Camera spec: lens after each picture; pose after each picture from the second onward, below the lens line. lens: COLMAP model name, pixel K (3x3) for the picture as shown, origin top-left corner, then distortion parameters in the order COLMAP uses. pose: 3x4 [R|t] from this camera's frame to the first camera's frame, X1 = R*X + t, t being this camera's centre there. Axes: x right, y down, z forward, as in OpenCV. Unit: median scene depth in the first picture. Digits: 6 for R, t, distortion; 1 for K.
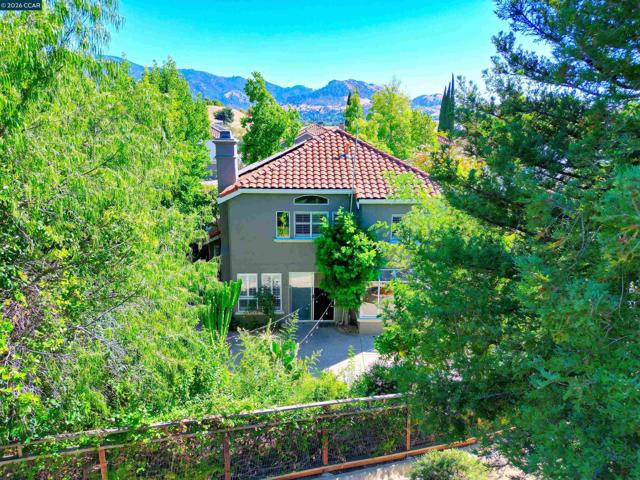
lens RADIAL K [[451.4, 0, 311.3], [0, 451.4, 240.8], [0, 0, 1]] dist [0.065490, -0.066114]
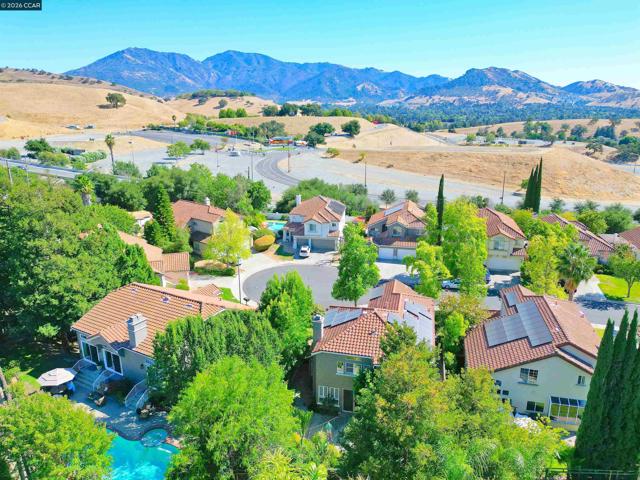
lens RADIAL K [[451.4, 0, 311.3], [0, 451.4, 240.8], [0, 0, 1]] dist [0.065490, -0.066114]
pose [[0.962645, 0.064456, -0.262982, 0.339819], [-0.060420, 0.997898, 0.023413, -0.698936], [0.263938, -0.006649, 0.964517, -1.138927]]
